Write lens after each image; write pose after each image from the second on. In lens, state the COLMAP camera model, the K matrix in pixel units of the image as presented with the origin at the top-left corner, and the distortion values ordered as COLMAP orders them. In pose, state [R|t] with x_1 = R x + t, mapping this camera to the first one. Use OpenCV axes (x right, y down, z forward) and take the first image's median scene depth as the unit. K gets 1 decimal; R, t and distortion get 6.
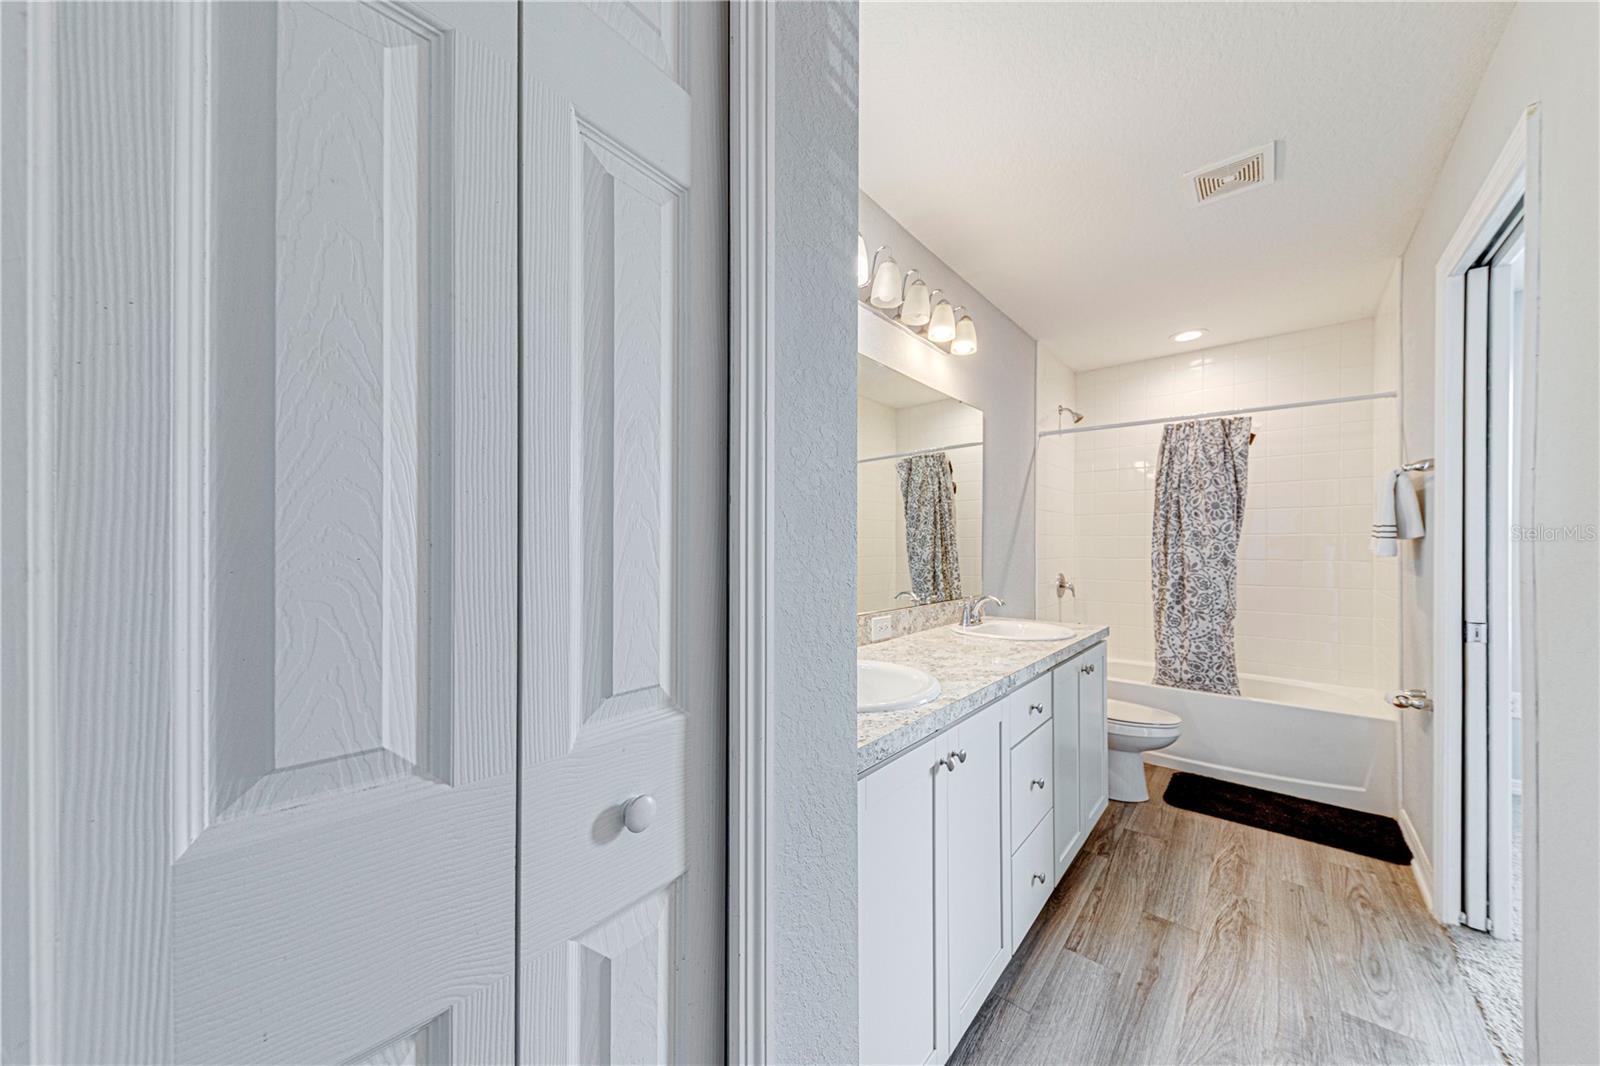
lens RADIAL K [[553.4, 0, 794.8], [0, 553.4, 538.8], [0, 0, 1]] dist [0.000951, 0.000034]
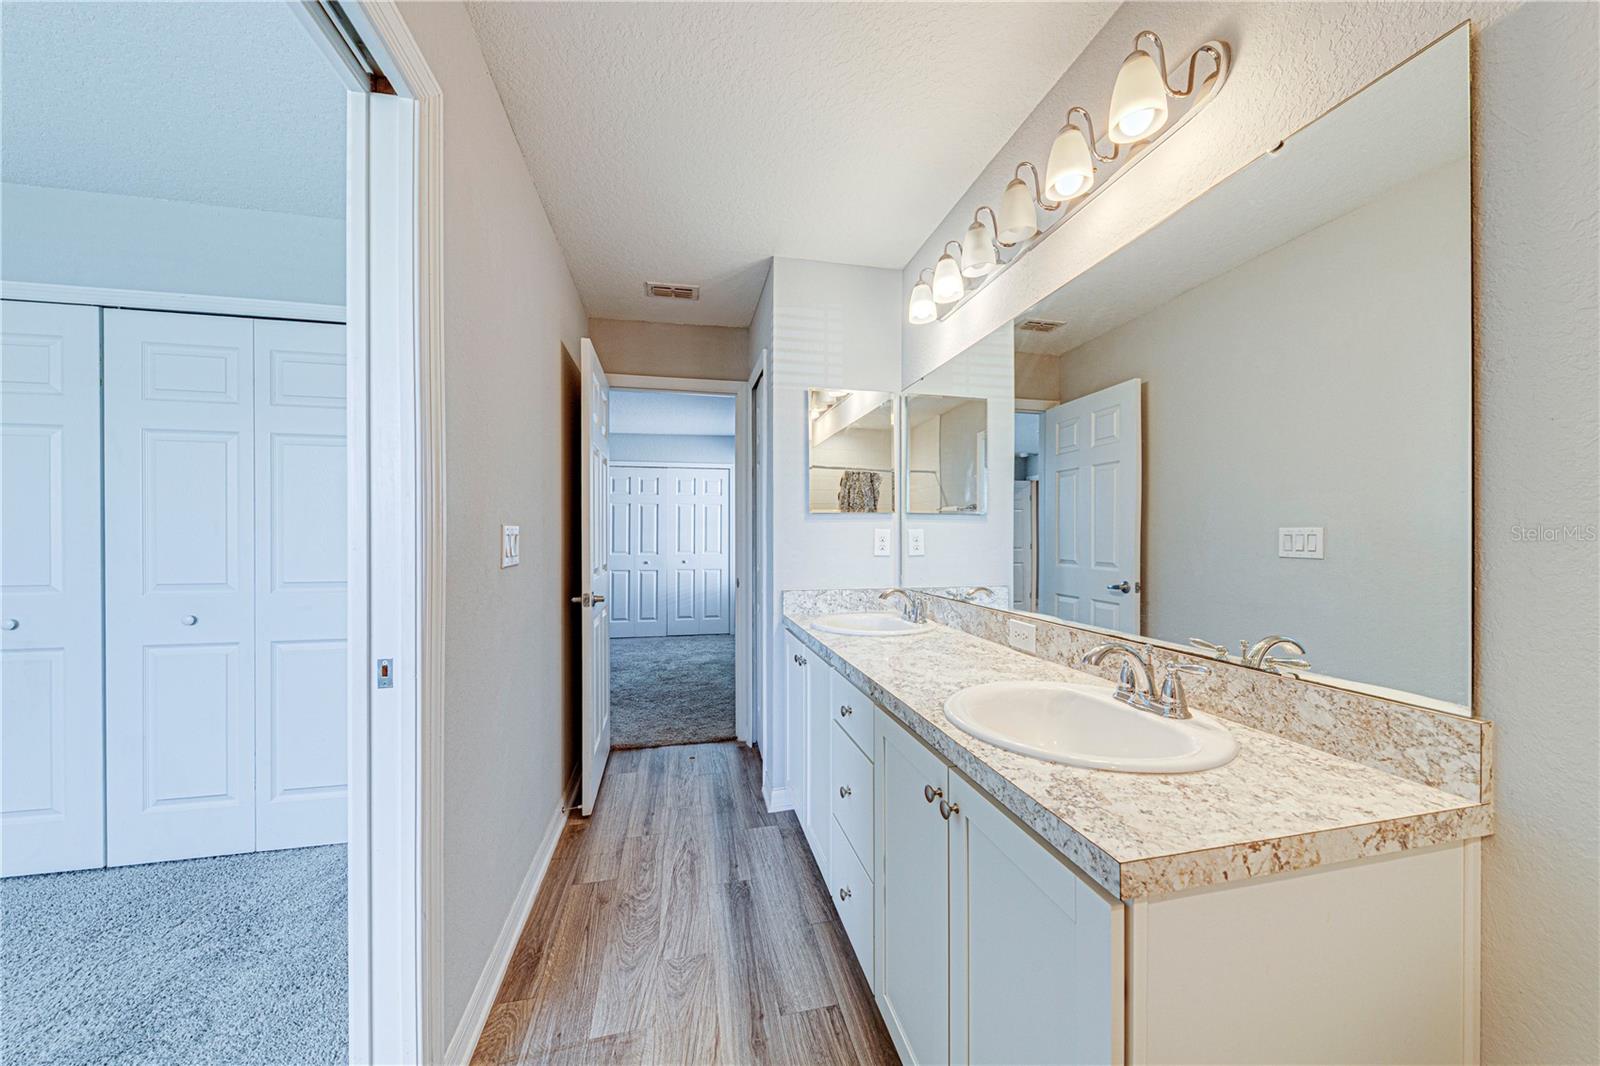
lens RADIAL K [[559.0, 0, 809.2], [0, 559.0, 538.4], [0, 0, 1]] dist [-0.000127, -0.000099]
pose [[-0.587562, 0.003541, -0.809171, 1.260649], [0.004898, 0.999988, 0.000820, 0.018560], [0.809164, -0.003481, -0.587573, 1.537797]]
